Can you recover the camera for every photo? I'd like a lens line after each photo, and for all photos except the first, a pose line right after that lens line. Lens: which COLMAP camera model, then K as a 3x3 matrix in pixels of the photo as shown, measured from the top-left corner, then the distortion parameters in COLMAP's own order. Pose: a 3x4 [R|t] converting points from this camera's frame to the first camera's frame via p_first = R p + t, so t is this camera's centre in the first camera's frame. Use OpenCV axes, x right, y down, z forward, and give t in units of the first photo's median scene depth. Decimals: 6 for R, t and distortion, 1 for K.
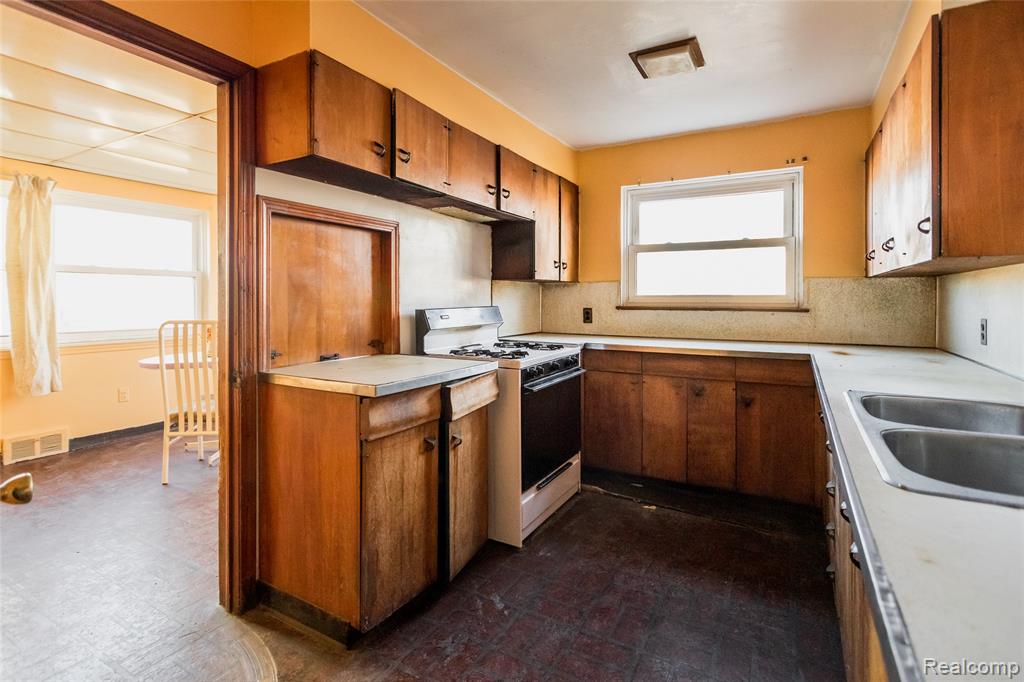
lens RADIAL K [[493.0, 0, 514.9], [0, 493.0, 307.7], [0, 0, 1]] dist [0.000247, 0.000086]
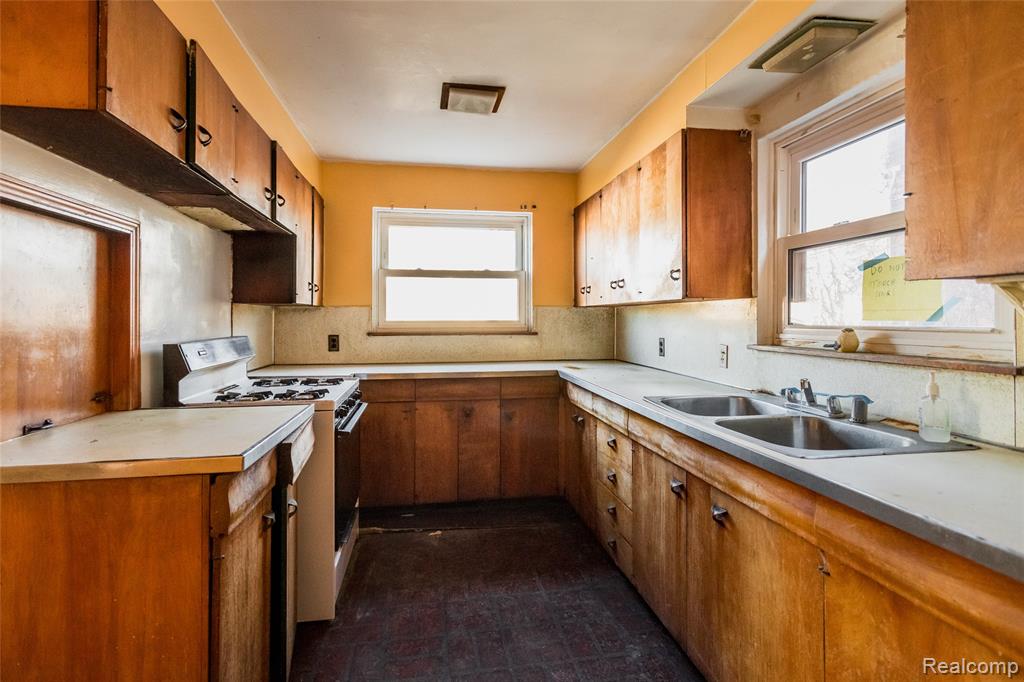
lens RADIAL K [[504.6, 0, 509.0], [0, 504.6, 323.1], [0, 0, 1]] dist [0.002550, 0.000432]
pose [[0.778595, -0.007188, 0.627486, -0.244214], [0.014138, 0.999882, -0.006088, -0.014250], [-0.627368, 0.013612, 0.778604, 0.096491]]
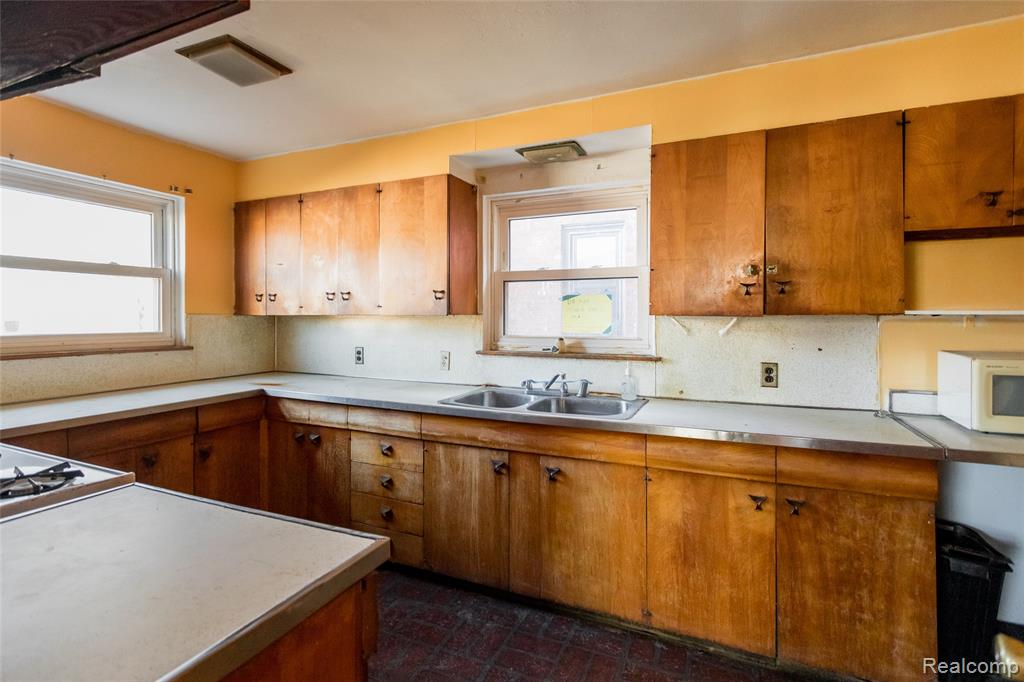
lens RADIAL K [[504.6, 0, 509.0], [0, 504.6, 323.1], [0, 0, 1]] dist [0.002550, 0.000432]
pose [[-0.089720, -0.014234, 0.995865, -0.486646], [0.017416, 0.999723, 0.015858, -0.051885], [-0.995815, 0.018767, -0.089447, 0.503578]]
